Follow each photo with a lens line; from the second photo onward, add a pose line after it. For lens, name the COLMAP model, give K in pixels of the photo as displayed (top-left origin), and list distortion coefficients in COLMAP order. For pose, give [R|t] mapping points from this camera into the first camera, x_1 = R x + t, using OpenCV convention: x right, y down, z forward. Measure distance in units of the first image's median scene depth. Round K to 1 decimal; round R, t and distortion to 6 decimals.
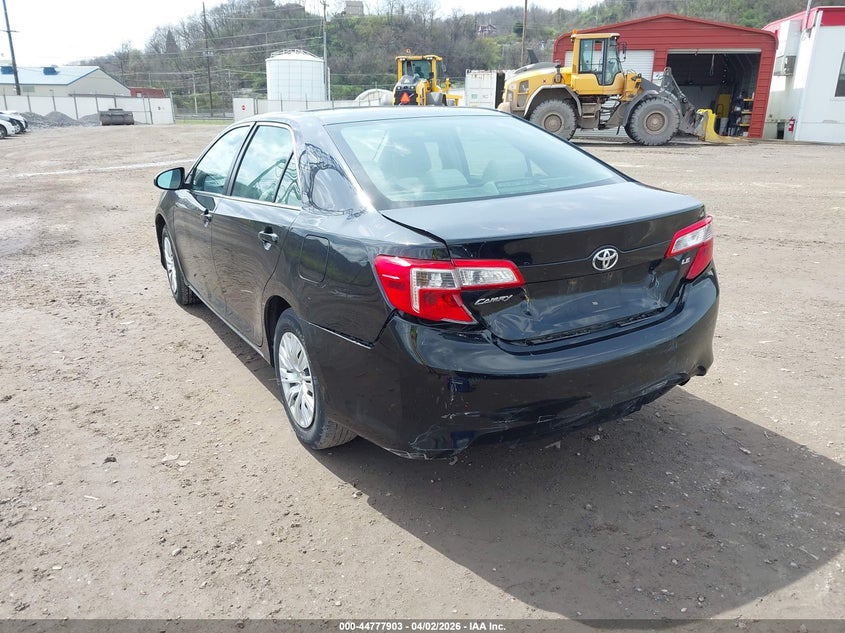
lens RADIAL K [[655.8, 0, 422.5], [0, 655.8, 316.5], [0, 0, 1]] dist [0.002606, 0.001210]
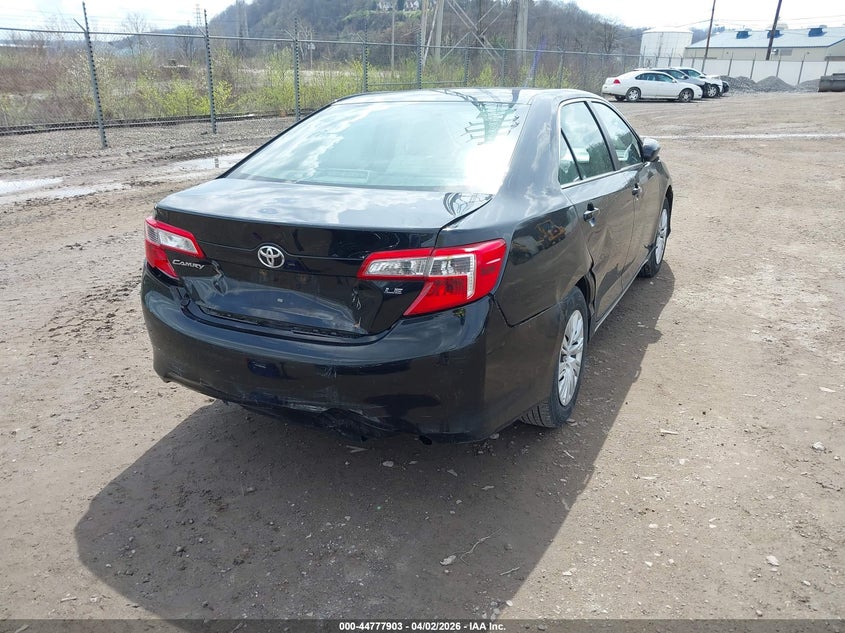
lens RADIAL K [[655.8, 0, 422.5], [0, 655.8, 316.5], [0, 0, 1]] dist [0.002606, 0.001210]
pose [[0.563571, 0.292133, -0.772687, 1.179413], [-0.254302, 0.951309, 0.174186, -0.228346], [0.785950, 0.098330, 0.610421, 0.581392]]
